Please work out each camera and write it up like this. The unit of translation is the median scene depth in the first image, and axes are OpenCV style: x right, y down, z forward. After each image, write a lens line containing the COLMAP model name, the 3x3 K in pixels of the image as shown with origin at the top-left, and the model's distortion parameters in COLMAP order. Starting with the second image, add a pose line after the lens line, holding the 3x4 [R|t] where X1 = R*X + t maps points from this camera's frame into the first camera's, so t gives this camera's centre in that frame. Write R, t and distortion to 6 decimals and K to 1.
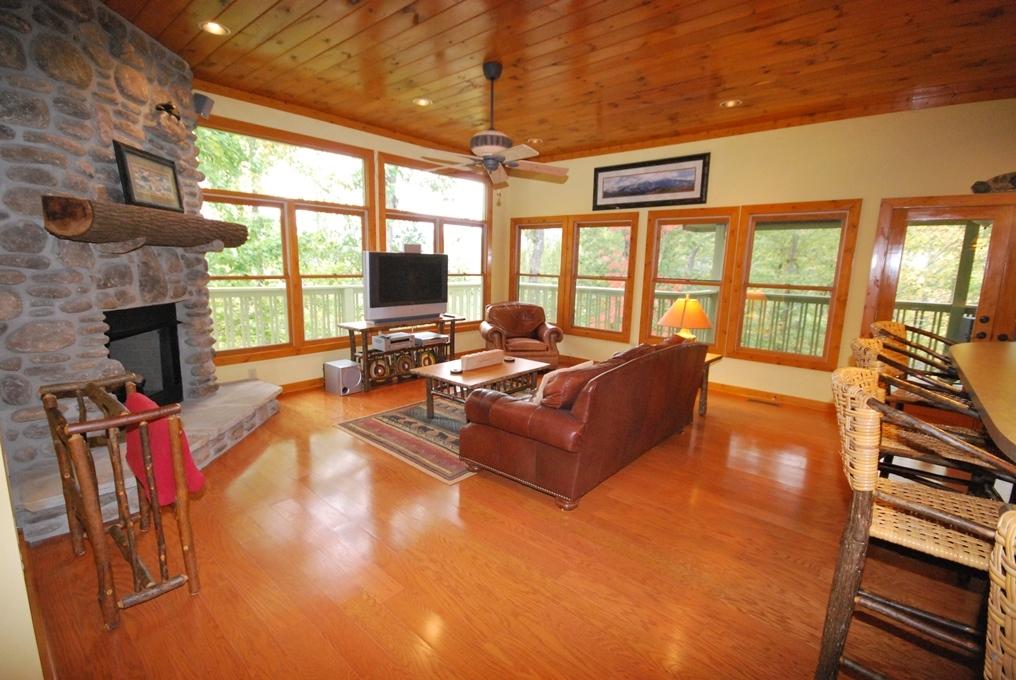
lens RADIAL K [[462.6, 0, 496.2], [0, 462.6, 340.8], [0, 0, 1]] dist [0.002904, -0.006771]
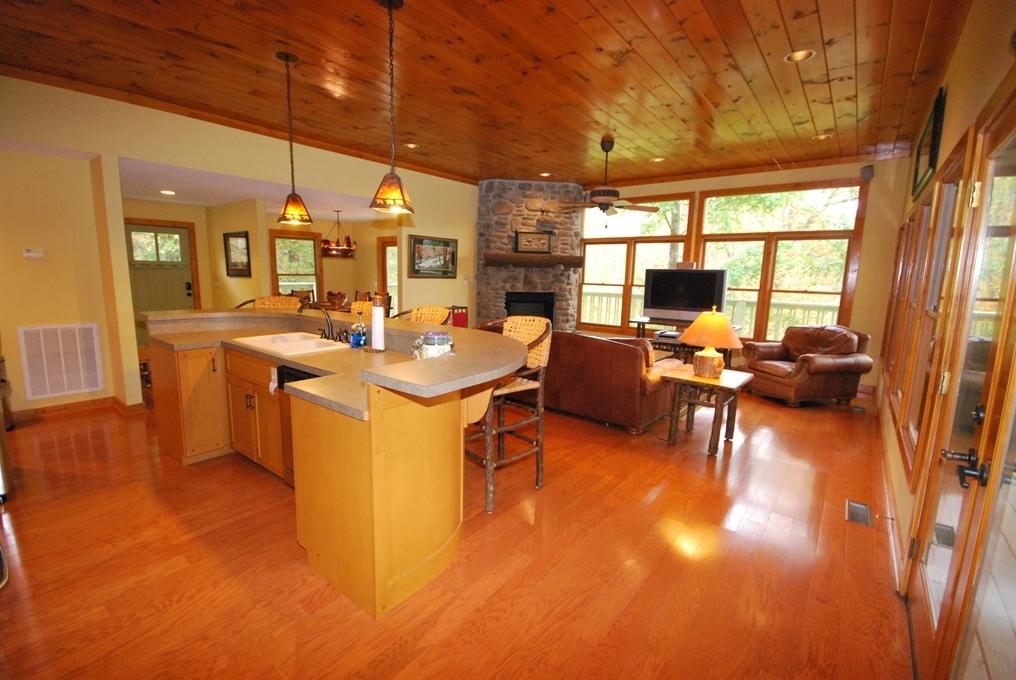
lens RADIAL K [[447.6, 0, 501.4], [0, 447.6, 335.1], [0, 0, 1]] dist [-0.004443, -0.002826]
pose [[0.050058, 0.119411, -0.991582, 1.016720], [-0.188113, 0.976185, 0.108060, -0.052084], [0.980871, 0.181120, 0.071328, 0.455775]]
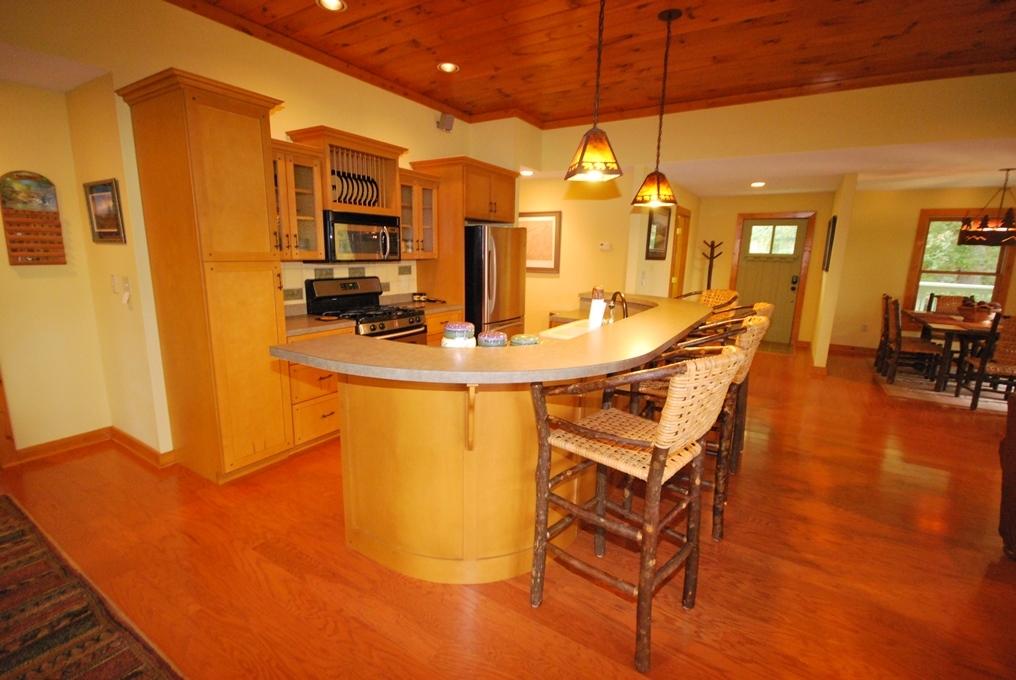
lens RADIAL K [[462.6, 0, 509.3], [0, 462.6, 335.2], [0, 0, 1]] dist [0.002904, -0.006771]
pose [[-0.987249, -0.018061, -0.158153, 0.611620], [-0.071175, 0.938778, 0.337092, -0.115851], [0.142382, 0.344050, -0.928093, 0.778624]]
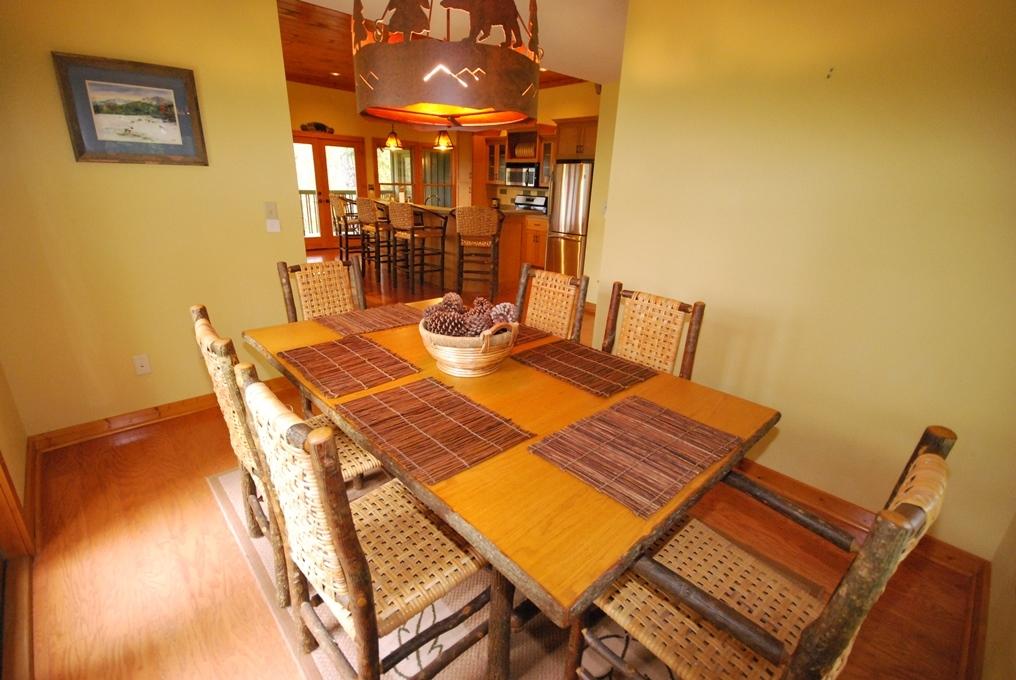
lens RADIAL K [[447.6, 0, 507.3], [0, 447.6, 341.4], [0, 0, 1]] dist [-0.004443, -0.002826]
pose [[0.082701, -0.362575, 0.928278, -0.814660], [0.135147, 0.926944, 0.350014, -0.011387], [-0.987368, 0.096508, 0.125660, -0.061205]]
